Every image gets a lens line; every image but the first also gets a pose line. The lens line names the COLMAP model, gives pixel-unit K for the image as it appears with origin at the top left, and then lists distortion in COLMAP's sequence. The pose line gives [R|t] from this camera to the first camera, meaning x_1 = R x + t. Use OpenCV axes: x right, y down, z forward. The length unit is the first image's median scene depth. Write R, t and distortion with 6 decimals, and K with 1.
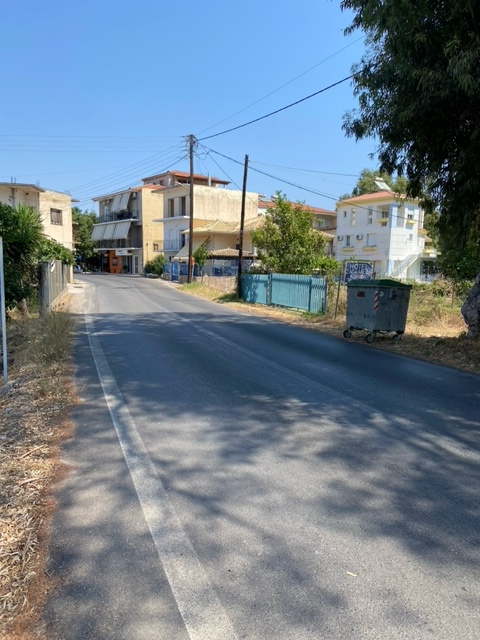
lens RADIAL K [[484.6, 0, 242.8], [0, 484.6, 319.2], [0, 0, 1]] dist [0.101876, -0.152455]
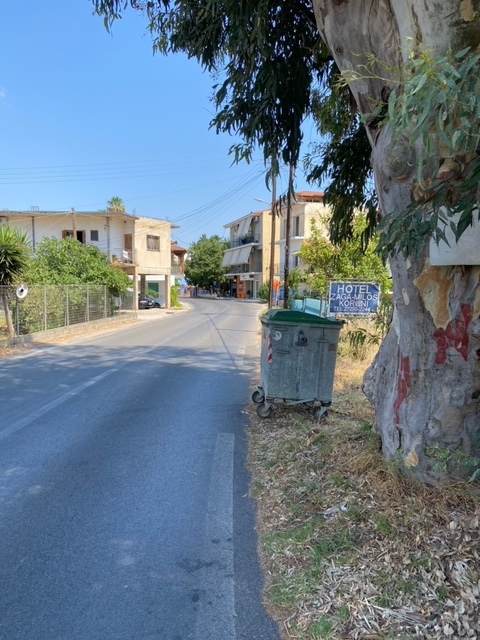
lens RADIAL K [[484.6, 0, 242.8], [0, 484.6, 319.2], [0, 0, 1]] dist [0.101876, -0.152455]
pose [[0.940710, 0.011234, -0.339027, 0.084896], [-0.027994, 0.998613, -0.044588, -0.008536], [0.338056, 0.051435, 0.939719, 0.083207]]
